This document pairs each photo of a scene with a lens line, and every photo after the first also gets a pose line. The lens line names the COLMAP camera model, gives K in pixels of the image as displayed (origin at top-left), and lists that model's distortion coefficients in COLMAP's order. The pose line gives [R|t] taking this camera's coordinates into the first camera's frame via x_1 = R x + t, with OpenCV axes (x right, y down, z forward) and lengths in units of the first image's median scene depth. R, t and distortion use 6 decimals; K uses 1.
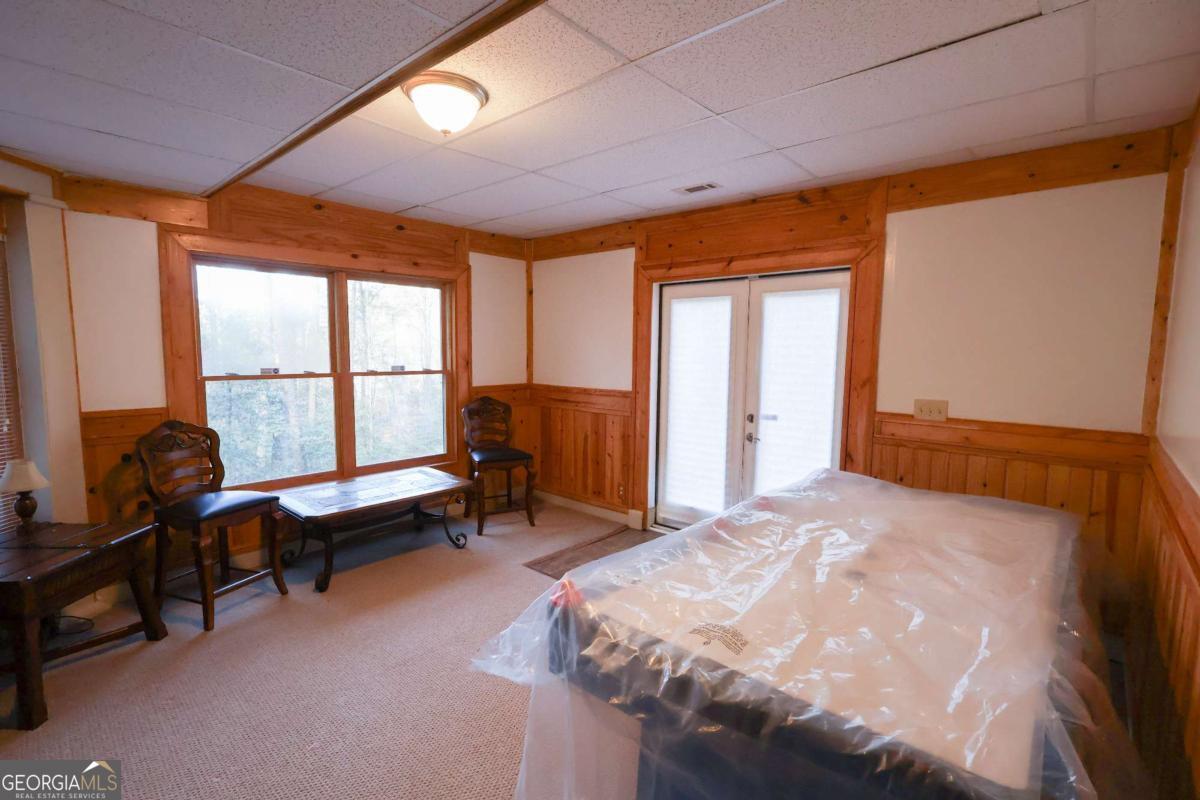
lens RADIAL K [[557.1, 0, 600.0], [0, 557.1, 401.3], [0, 0, 1]] dist [0.000731, -0.000028]
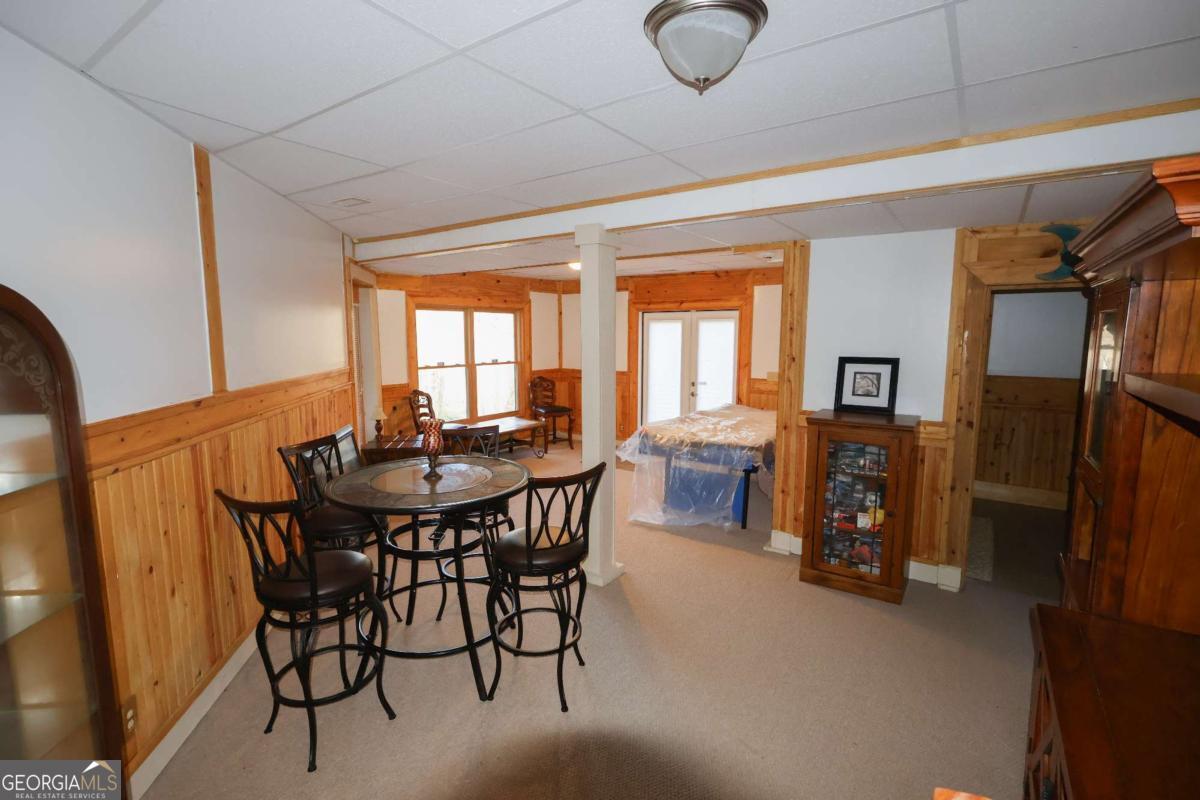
lens RADIAL K [[557.1, 0, 598.2], [0, 557.1, 403.1], [0, 0, 1]] dist [0.000731, -0.000028]
pose [[0.993955, -0.023846, 0.107167, -0.243139], [0.020738, 0.999334, 0.030019, 0.029197], [-0.107812, -0.027615, 0.993788, -0.813102]]
